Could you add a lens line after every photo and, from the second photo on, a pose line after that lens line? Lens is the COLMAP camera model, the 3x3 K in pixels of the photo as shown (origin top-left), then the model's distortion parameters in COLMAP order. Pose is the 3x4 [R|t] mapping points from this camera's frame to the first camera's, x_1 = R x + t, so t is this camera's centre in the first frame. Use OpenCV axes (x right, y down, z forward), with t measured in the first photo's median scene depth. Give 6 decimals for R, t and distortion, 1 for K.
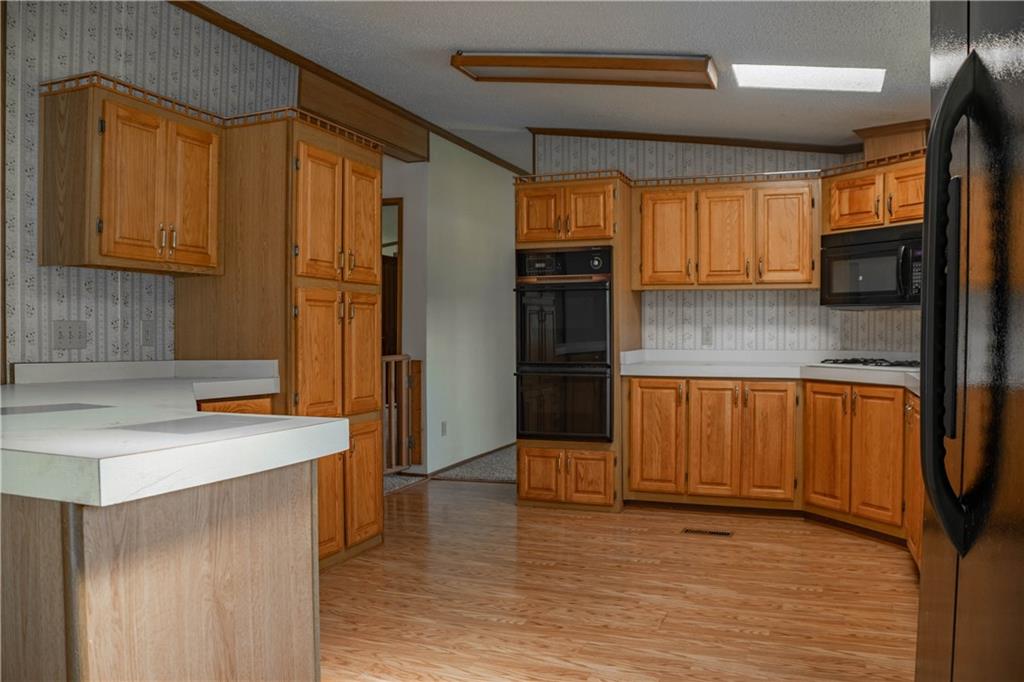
lens RADIAL K [[803.9, 0, 511.3], [0, 803.9, 354.4], [0, 0, 1]] dist [-0.170938, 0.120783]
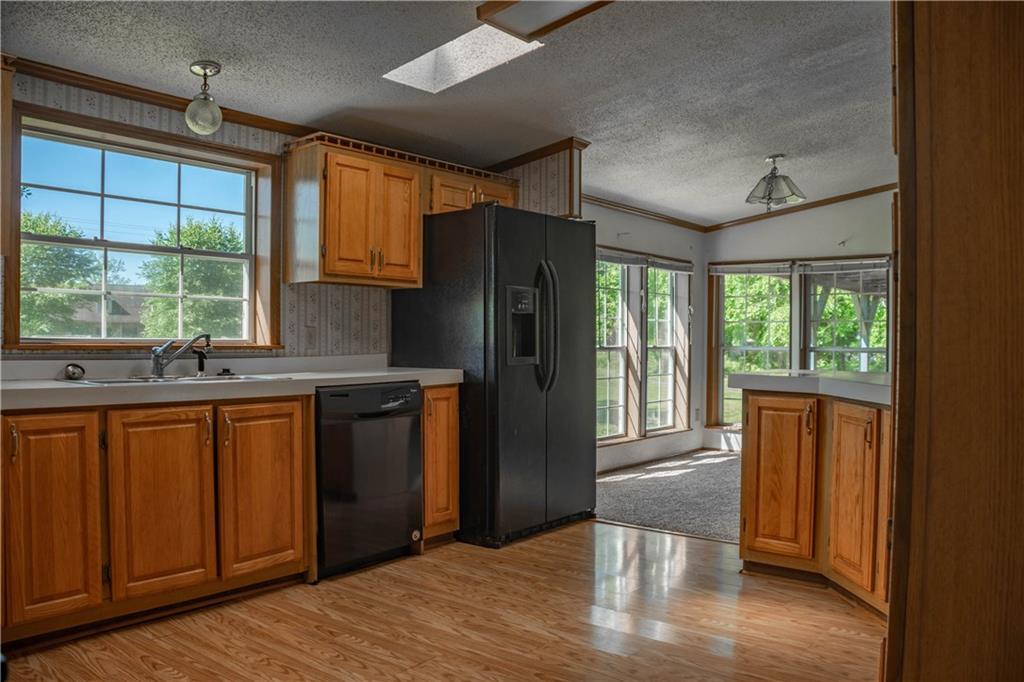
lens RADIAL K [[803.9, 0, 511.3], [0, 803.9, 354.4], [0, 0, 1]] dist [-0.170938, 0.120783]
pose [[-0.954944, -0.010049, 0.296617, -0.150994], [0.002043, 0.999180, 0.040428, -0.034742], [-0.296780, 0.039213, -0.954140, 1.709502]]
